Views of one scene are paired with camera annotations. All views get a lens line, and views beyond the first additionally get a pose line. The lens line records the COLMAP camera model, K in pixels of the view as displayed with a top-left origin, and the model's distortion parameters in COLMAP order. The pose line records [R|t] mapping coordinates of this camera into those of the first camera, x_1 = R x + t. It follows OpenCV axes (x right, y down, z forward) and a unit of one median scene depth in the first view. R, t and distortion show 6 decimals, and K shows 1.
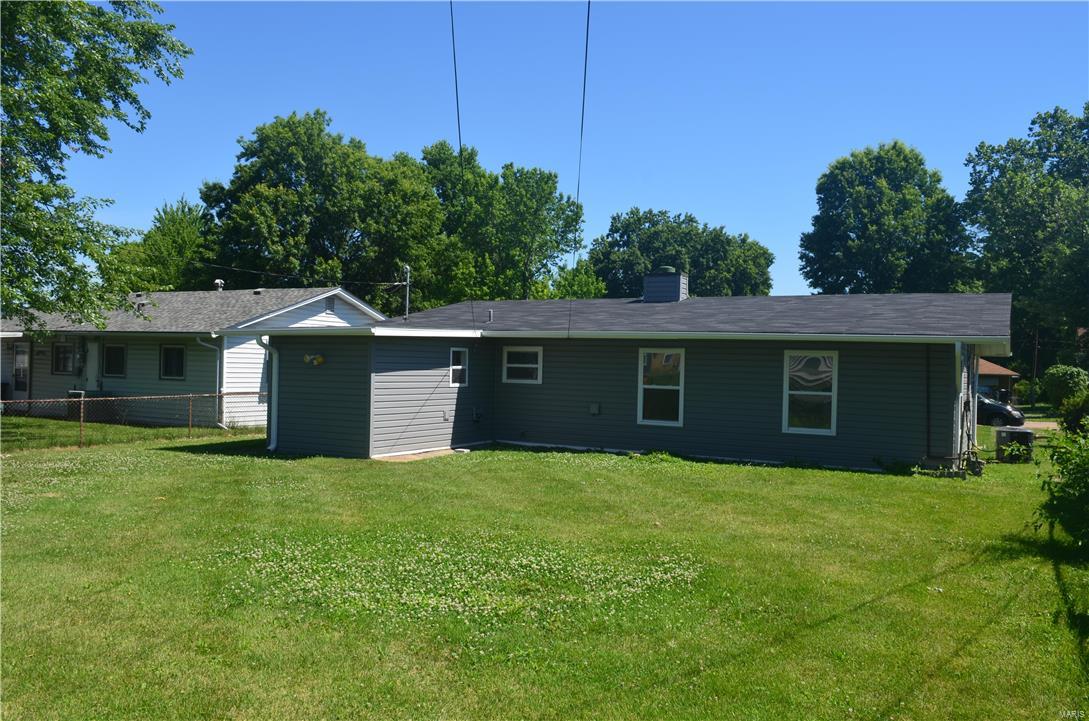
lens RADIAL K [[850.1, 0, 544.5], [0, 850.1, 360.5], [0, 0, 1]] dist [-0.001168, -0.002084]
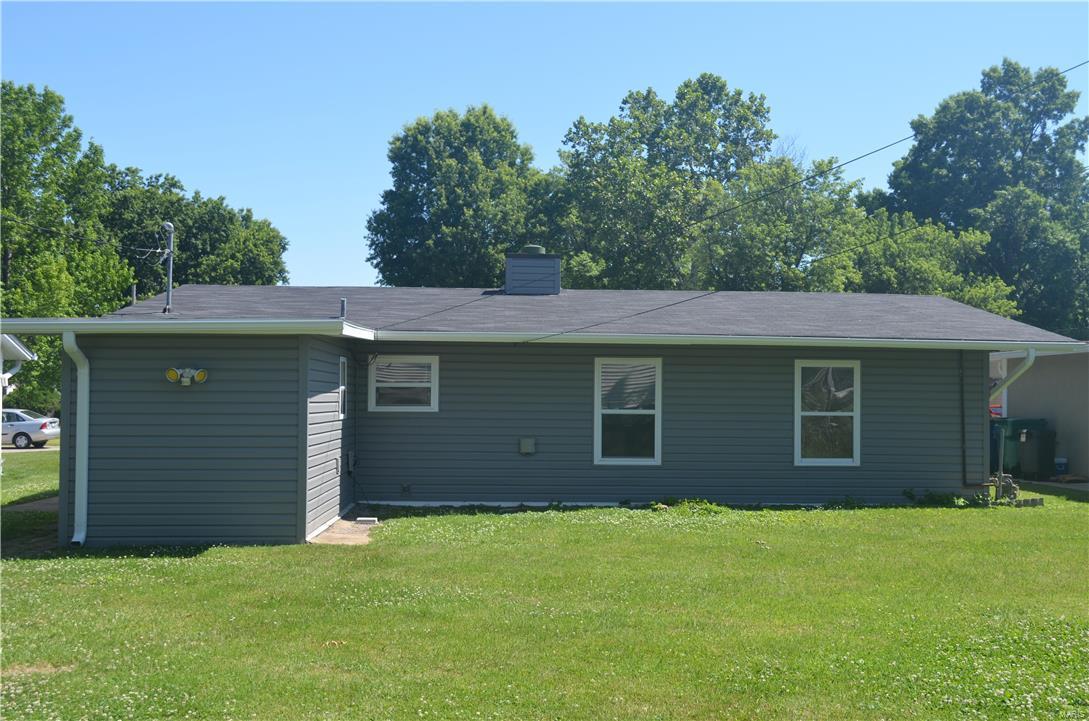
lens RADIAL K [[1144.7, 0, 545.1], [0, 1144.7, 389.6], [0, 0, 1]] dist [-0.024879, -0.032017]
pose [[0.857493, -0.013592, 0.514316, -0.097719], [0.010332, 0.999904, 0.009199, 0.000705], [-0.514392, -0.002575, 0.857551, 0.047392]]
